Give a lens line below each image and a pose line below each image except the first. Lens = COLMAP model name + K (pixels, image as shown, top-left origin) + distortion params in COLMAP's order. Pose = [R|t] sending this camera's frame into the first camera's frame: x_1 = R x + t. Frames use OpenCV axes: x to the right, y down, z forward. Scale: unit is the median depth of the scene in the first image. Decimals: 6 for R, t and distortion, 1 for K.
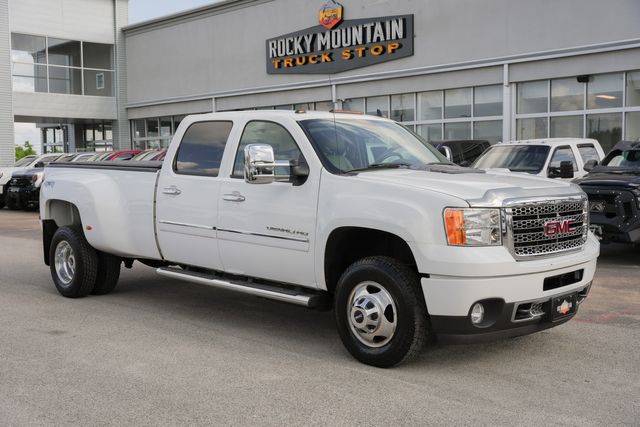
lens RADIAL K [[744.6, 0, 320.0], [0, 744.6, 213.5], [0, 0, 1]] dist [0.001394, 0.006920]
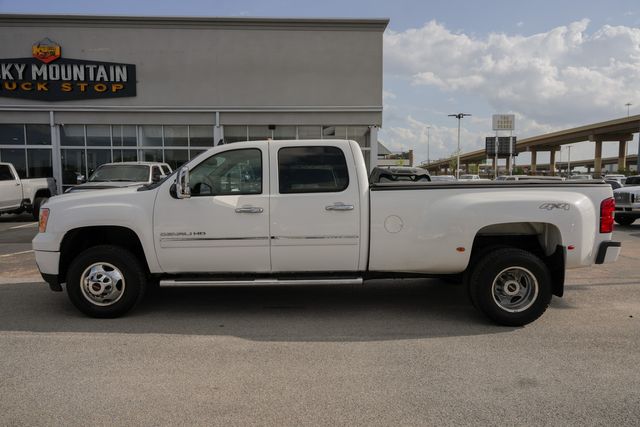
lens RADIAL K [[450.6, 0, 320.0], [0, 450.6, 213.5], [0, 0, 1]] dist [0.002995, 0.000536]
pose [[0.689386, -0.044399, 0.723033, -0.216121], [0.036787, 0.998978, 0.026268, -0.013653], [-0.723460, 0.008489, 0.690314, 0.200243]]
